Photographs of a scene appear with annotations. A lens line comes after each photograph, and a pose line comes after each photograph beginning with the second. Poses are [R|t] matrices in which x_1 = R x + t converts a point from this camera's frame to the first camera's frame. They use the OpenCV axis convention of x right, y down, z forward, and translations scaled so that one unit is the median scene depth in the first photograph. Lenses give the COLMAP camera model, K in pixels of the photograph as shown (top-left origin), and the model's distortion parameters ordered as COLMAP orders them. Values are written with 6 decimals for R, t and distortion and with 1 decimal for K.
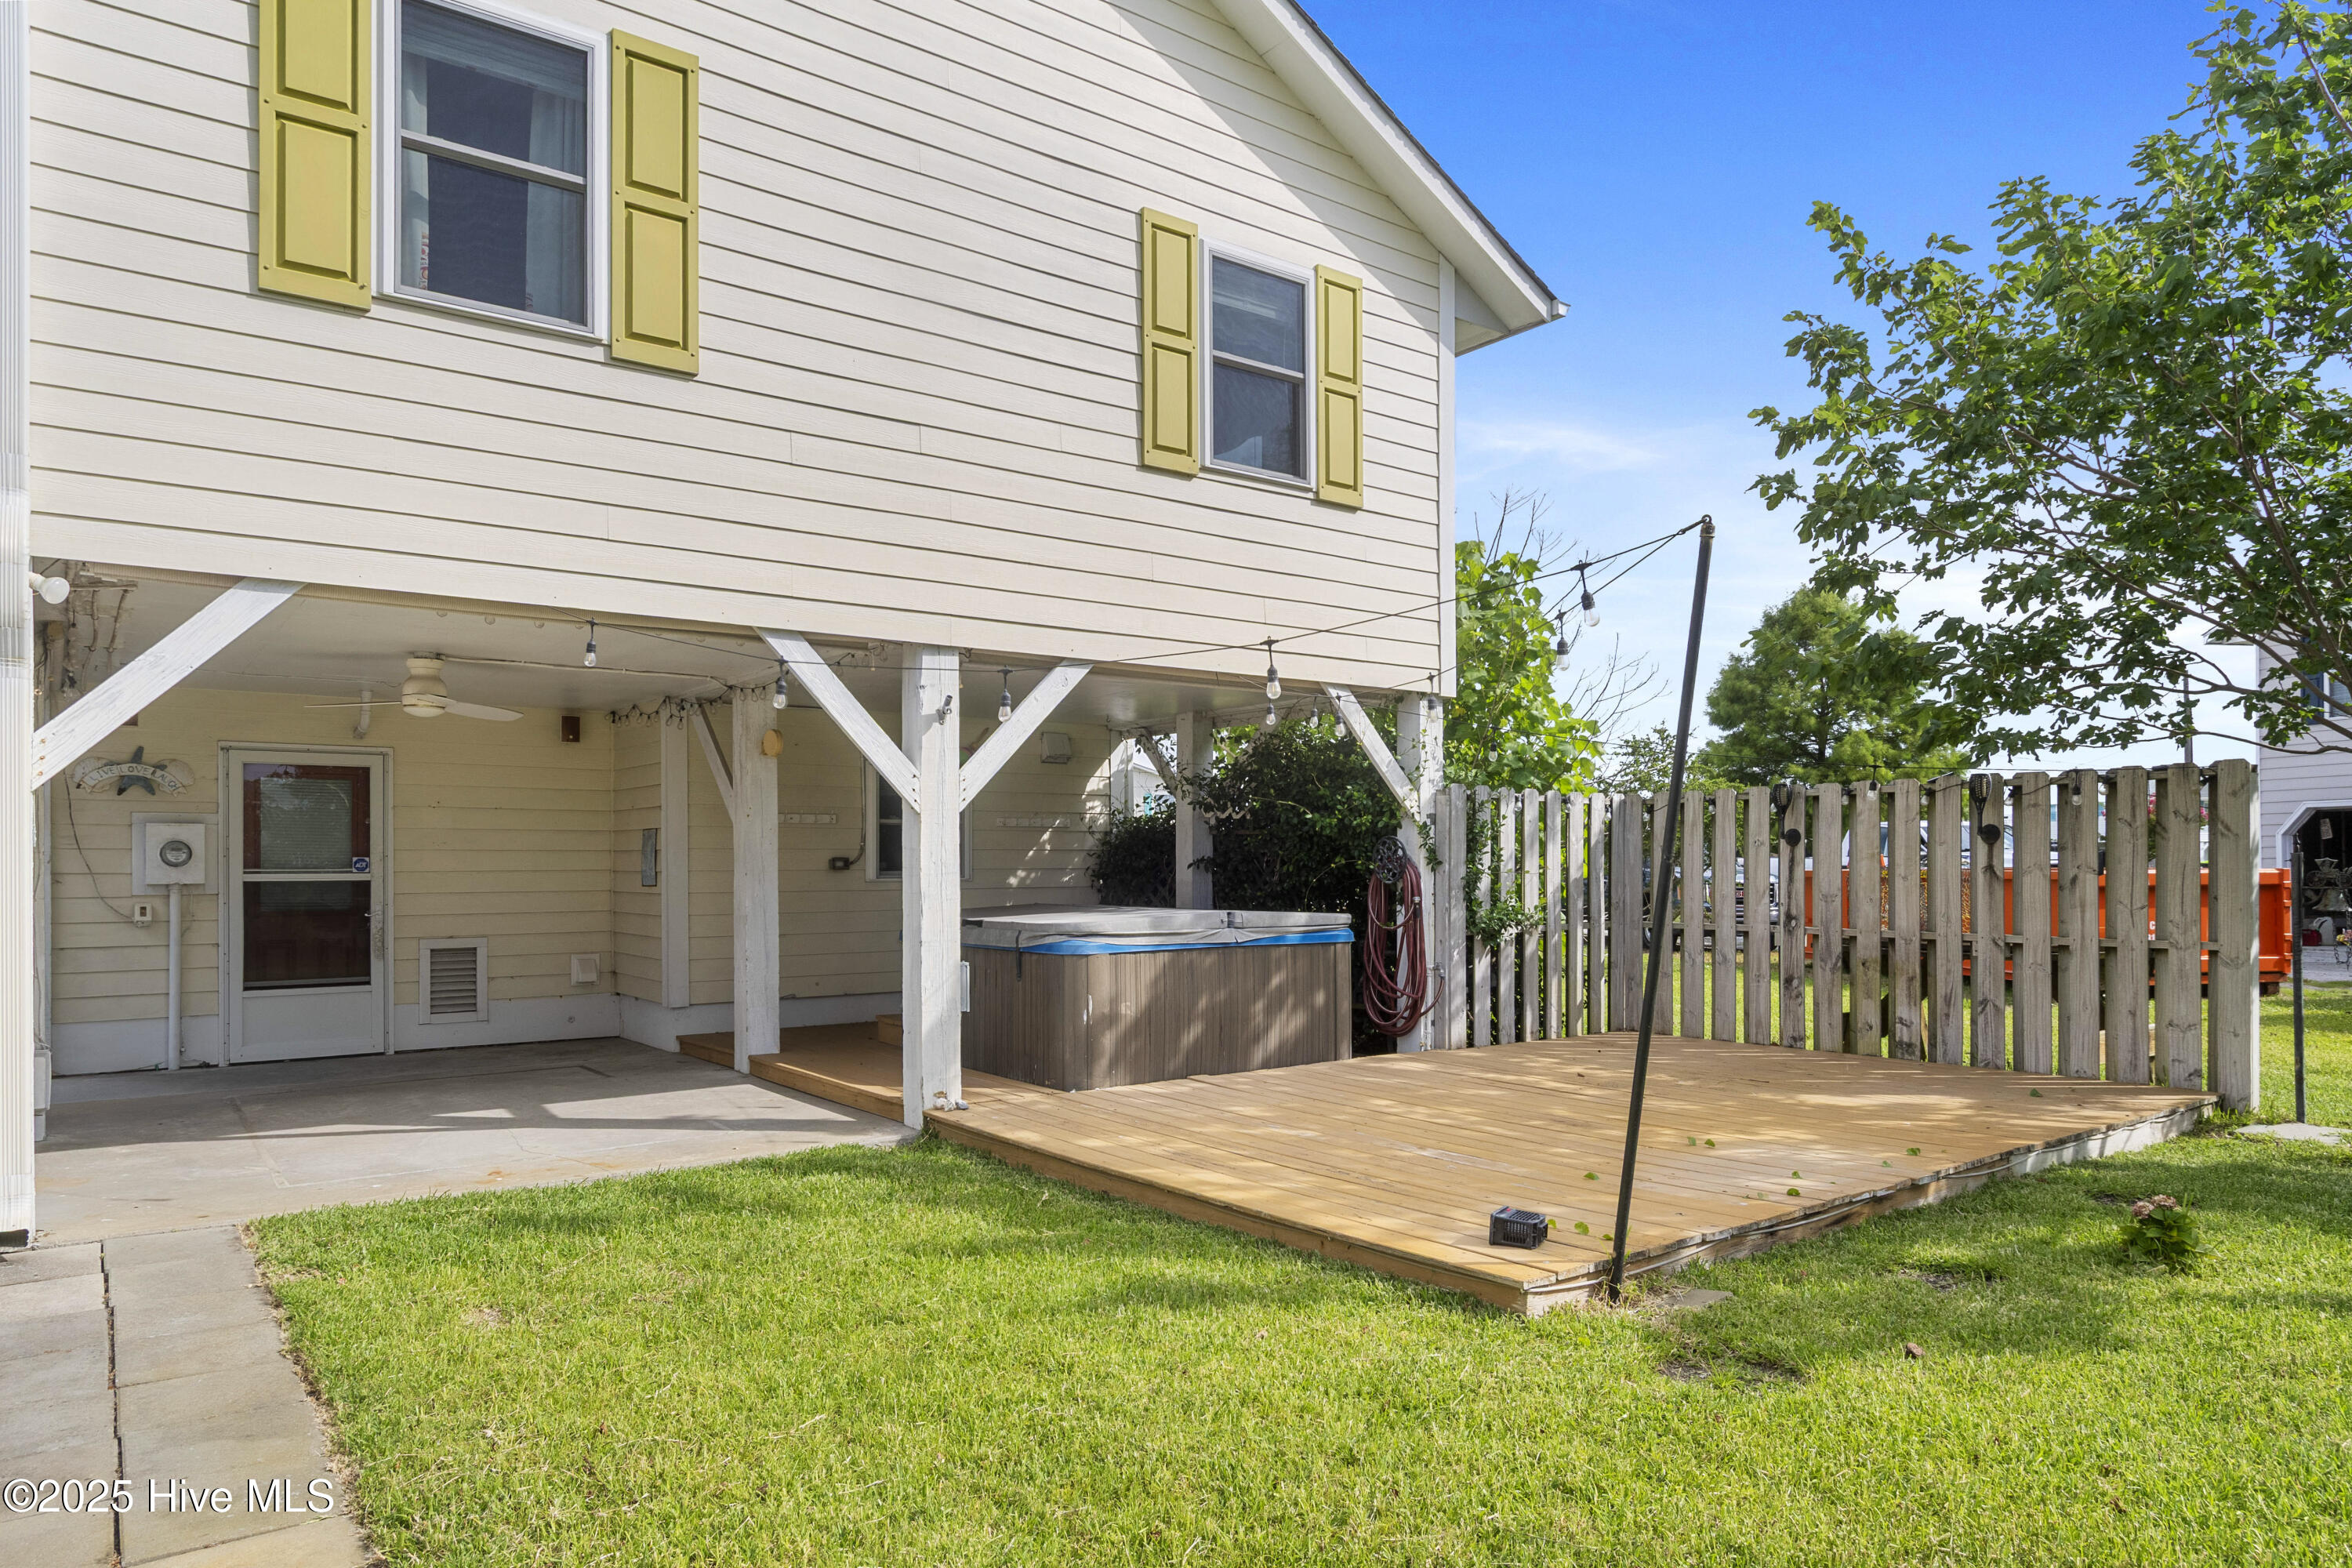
lens RADIAL K [[1448.7, 0, 1144.4], [0, 1448.7, 855.9], [0, 0, 1]] dist [-0.019422, -0.000403]
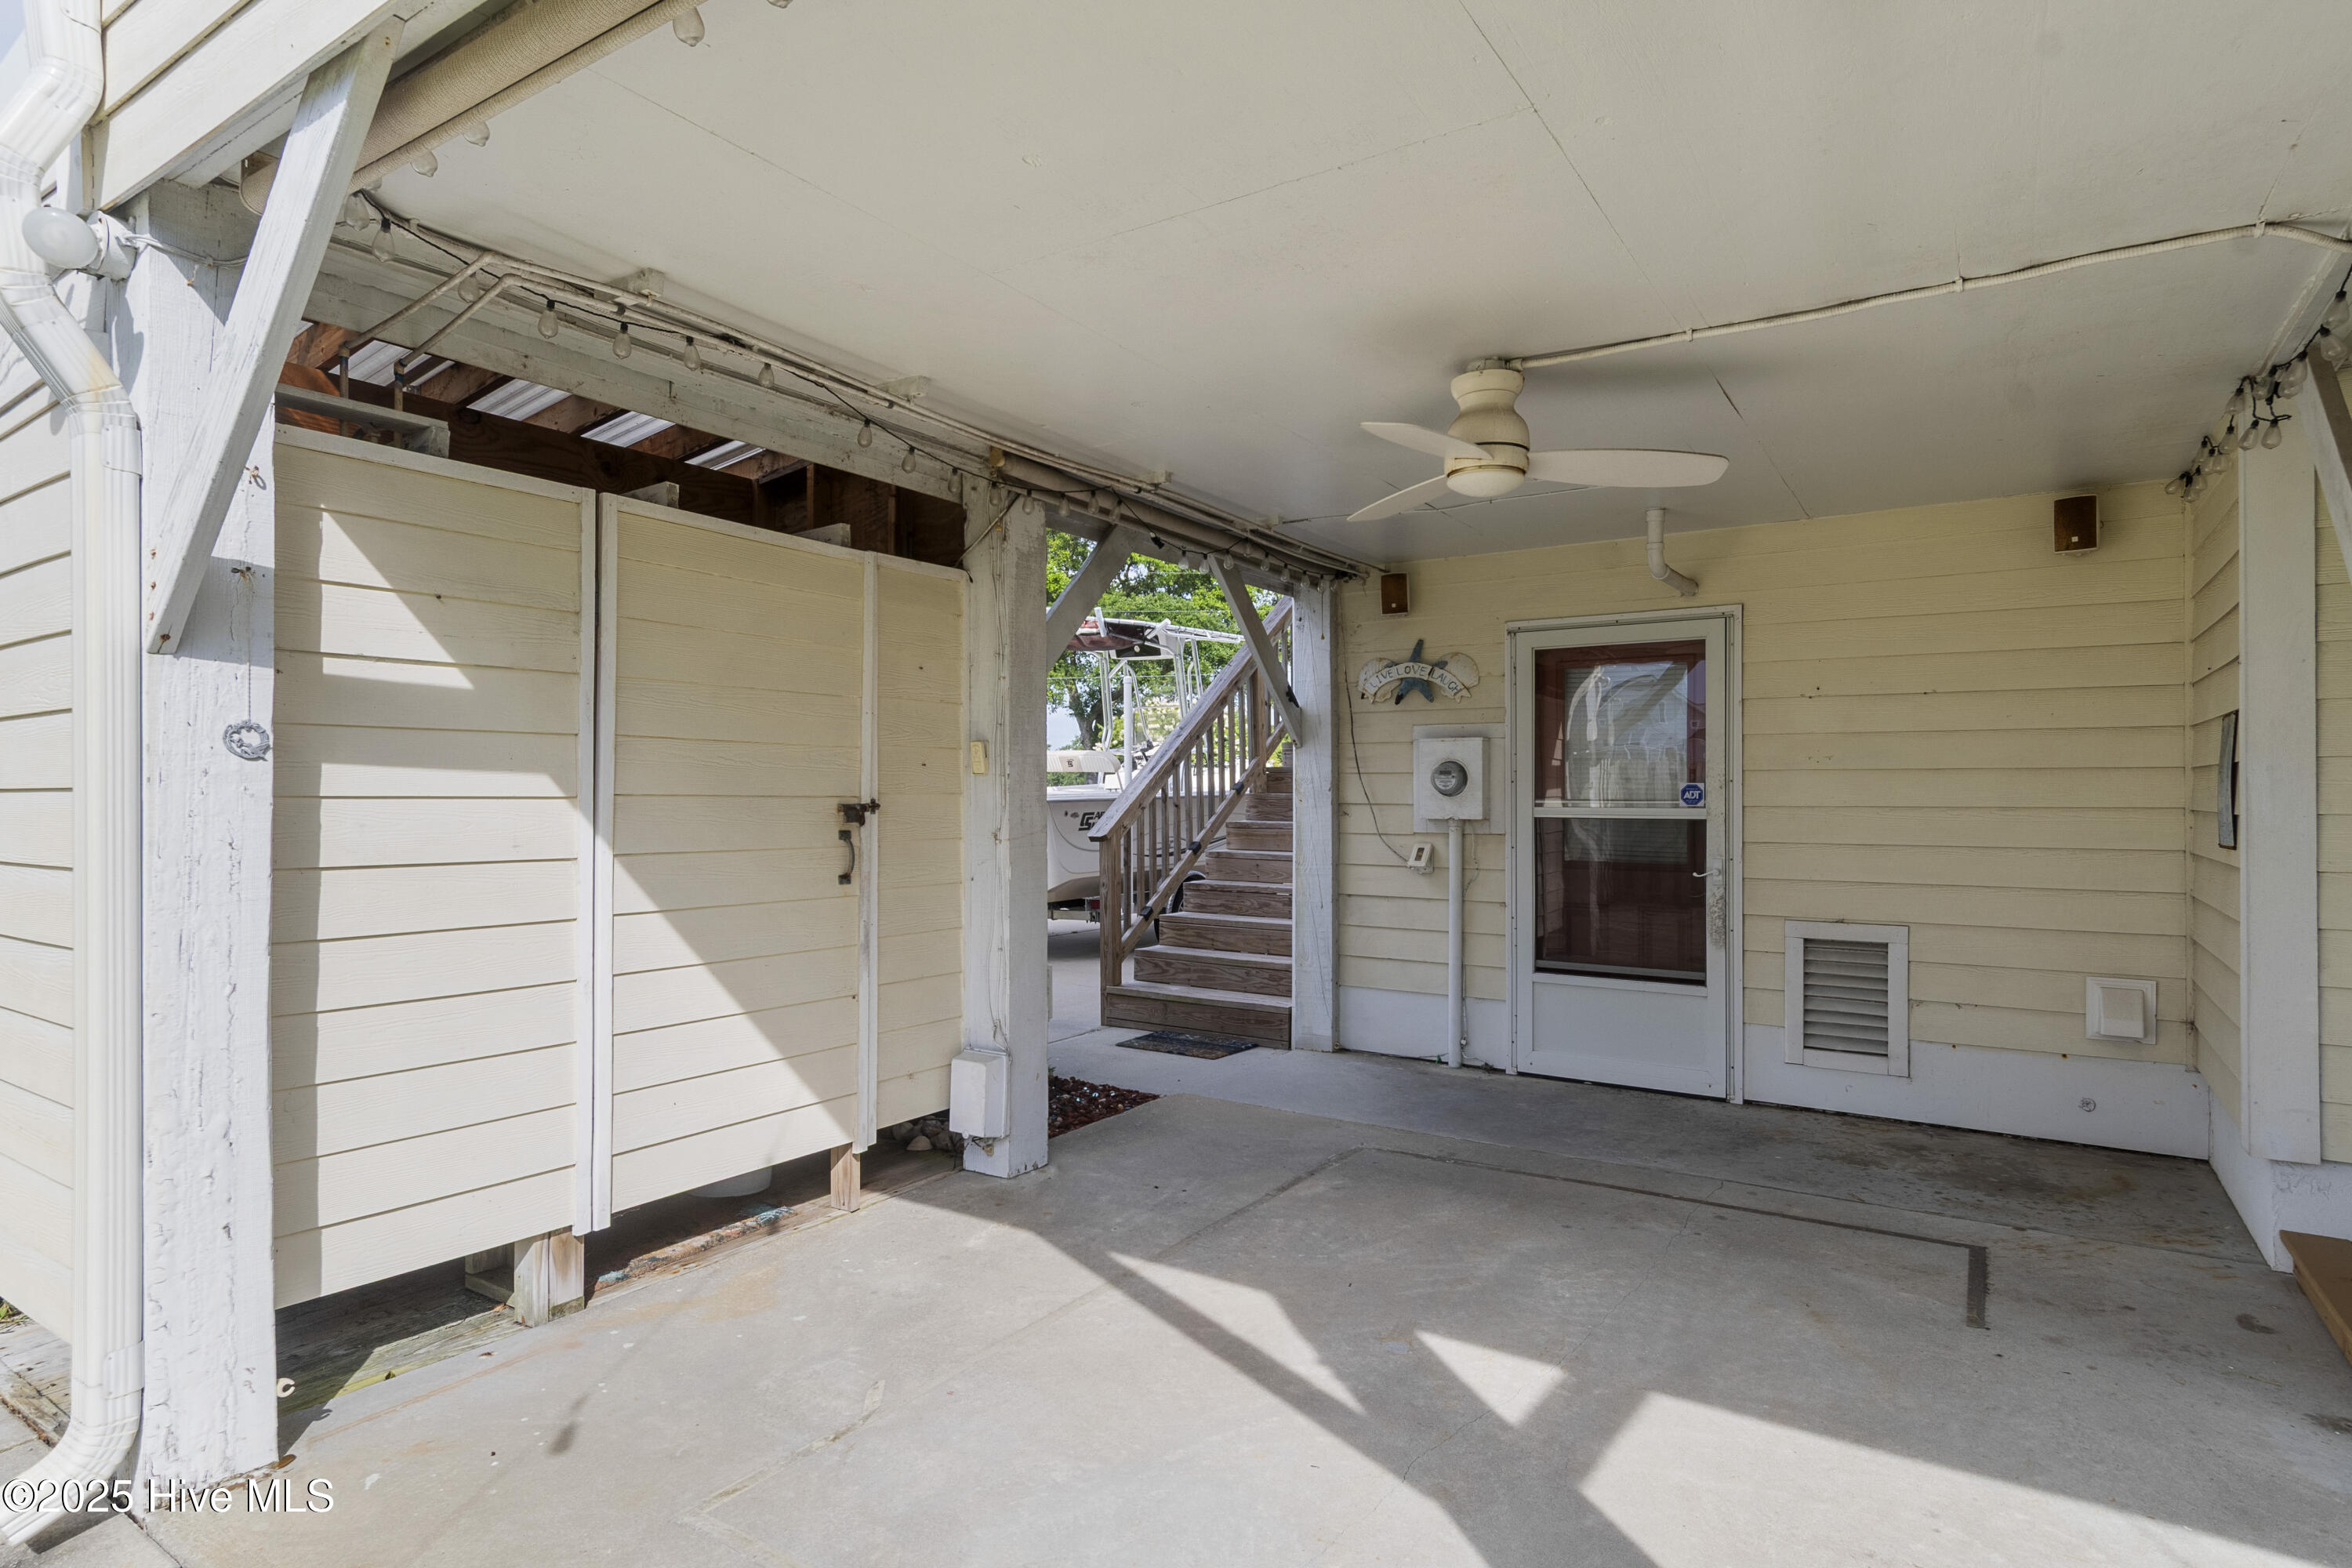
lens RADIAL K [[1254.4, 0, 1161.3], [0, 1254.4, 788.5], [0, 0, 1]] dist [0.008697, -0.004598]
pose [[0.352990, -0.000705, -0.935627, -0.090379], [0.000939, 0.999999, -0.000399, 0.002871], [0.935627, -0.000737, 0.352991, 0.484004]]
